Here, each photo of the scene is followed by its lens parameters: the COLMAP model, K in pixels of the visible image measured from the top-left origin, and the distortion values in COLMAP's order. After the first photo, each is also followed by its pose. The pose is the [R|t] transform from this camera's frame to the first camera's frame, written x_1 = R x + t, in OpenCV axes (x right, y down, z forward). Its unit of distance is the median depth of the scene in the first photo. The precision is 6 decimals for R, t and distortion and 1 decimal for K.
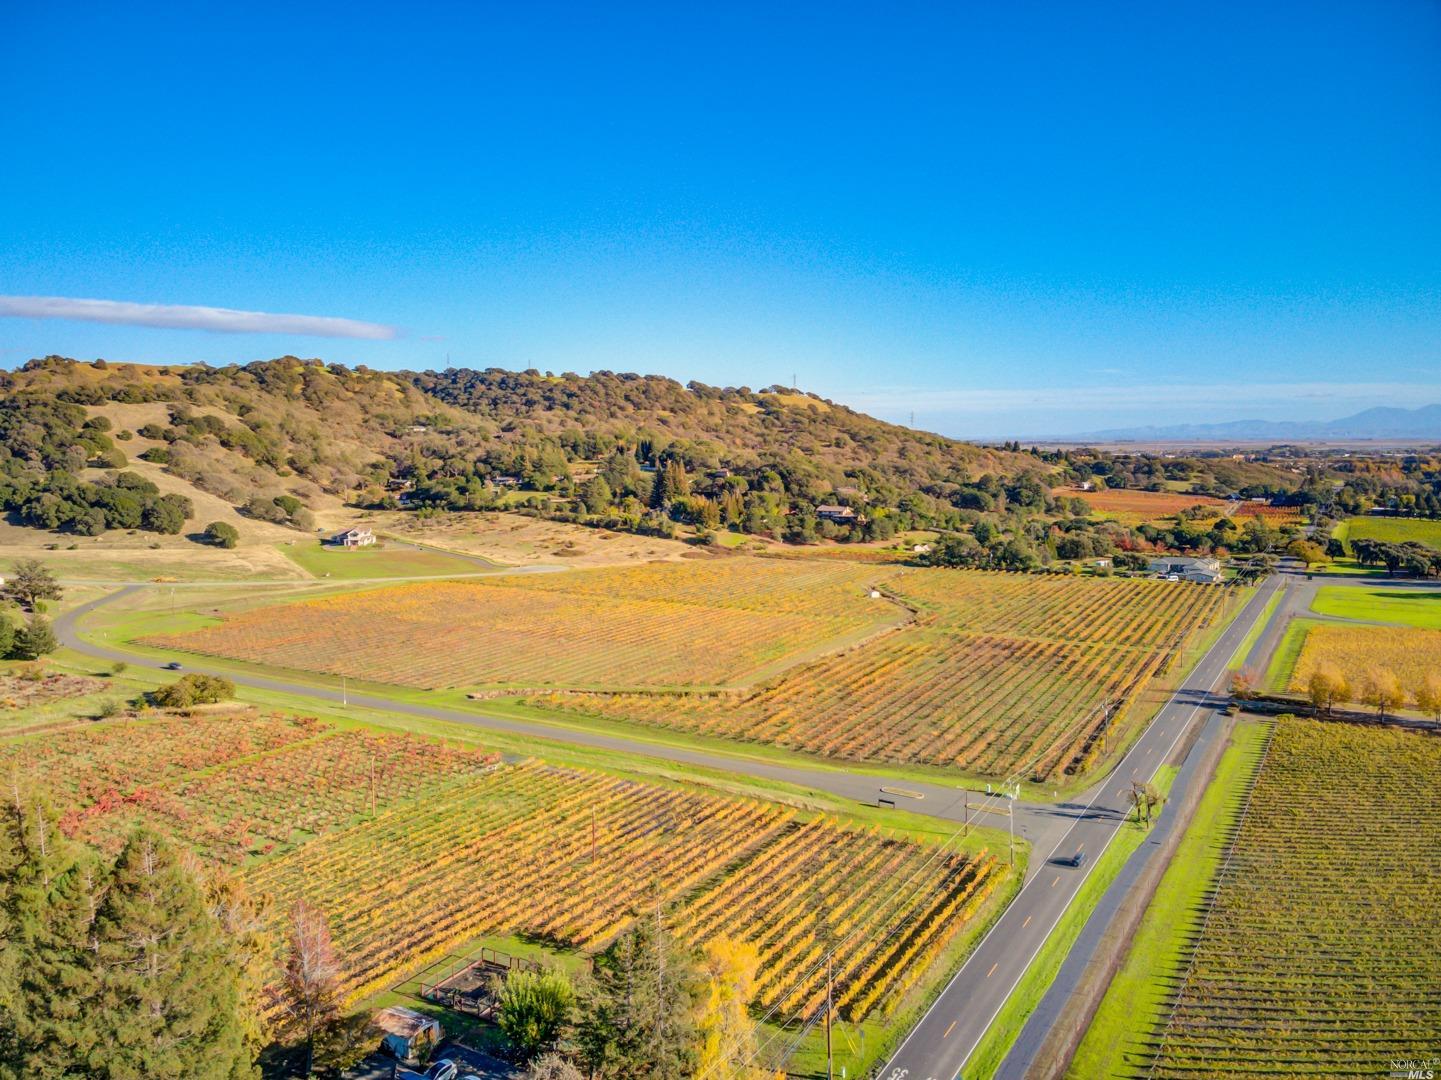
lens RADIAL K [[1037.7, 0, 716.1], [0, 1037.7, 542.6], [0, 0, 1]] dist [0.126342, -0.205207]
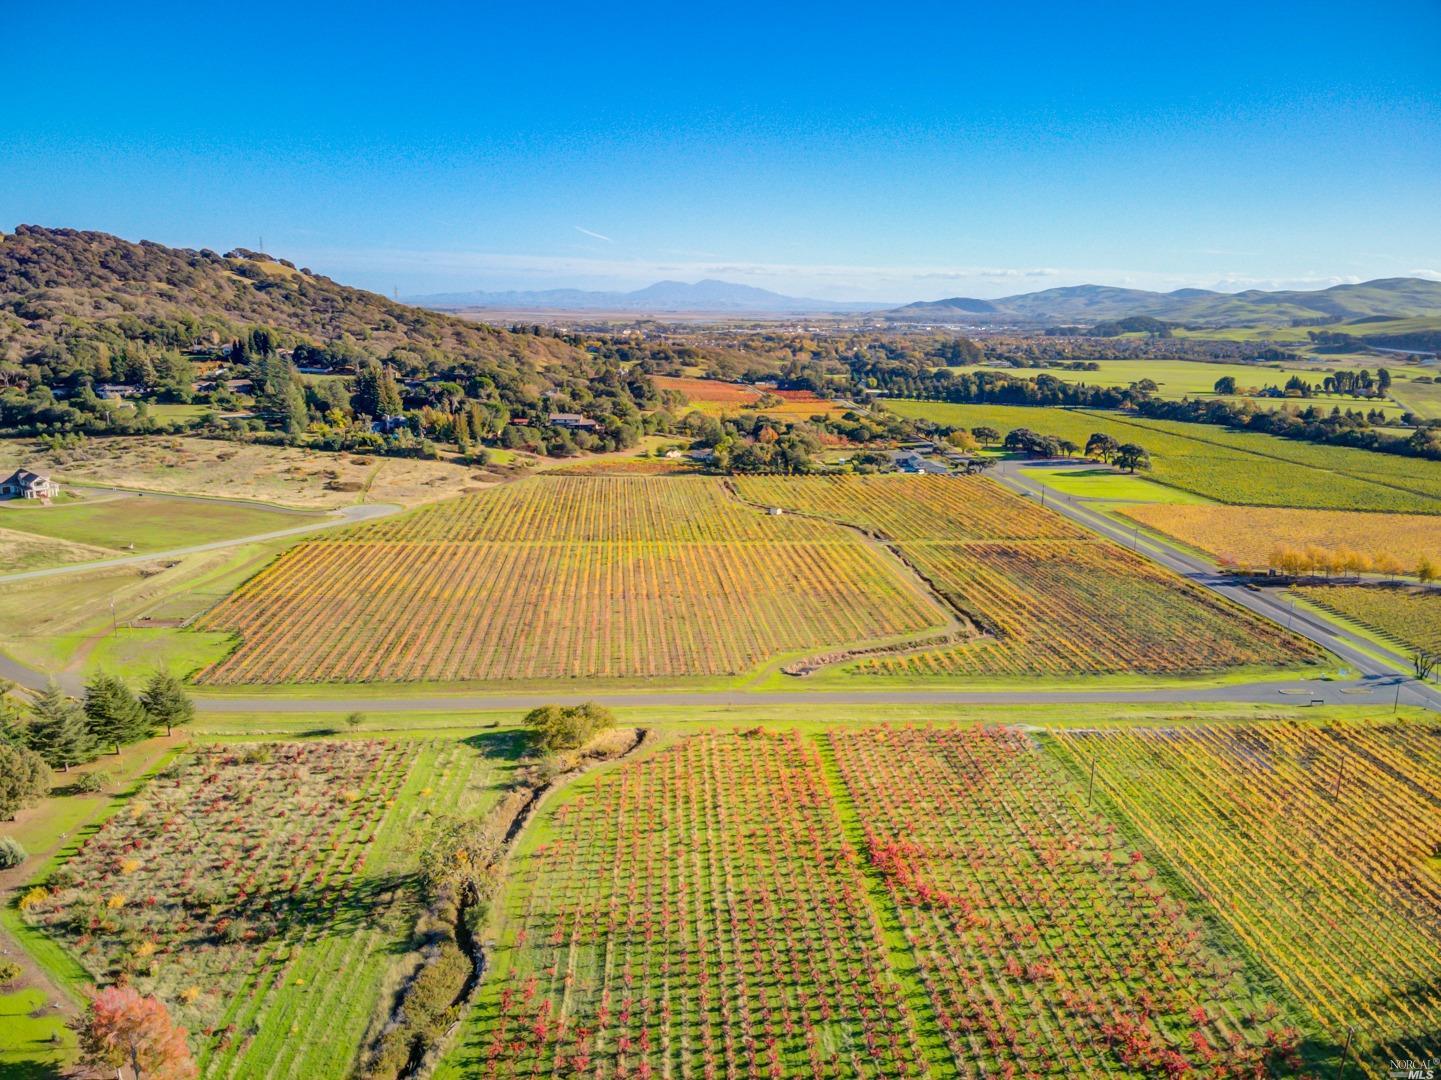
lens RADIAL K [[1056.3, 0, 720.3], [0, 1056.3, 564.6], [0, 0, 1]] dist [0.120355, -0.206829]
pose [[0.818251, -0.118743, 0.562464, -0.358607], [0.037316, 0.987342, 0.154154, -0.045642], [-0.573649, -0.105147, 0.812324, 0.113749]]
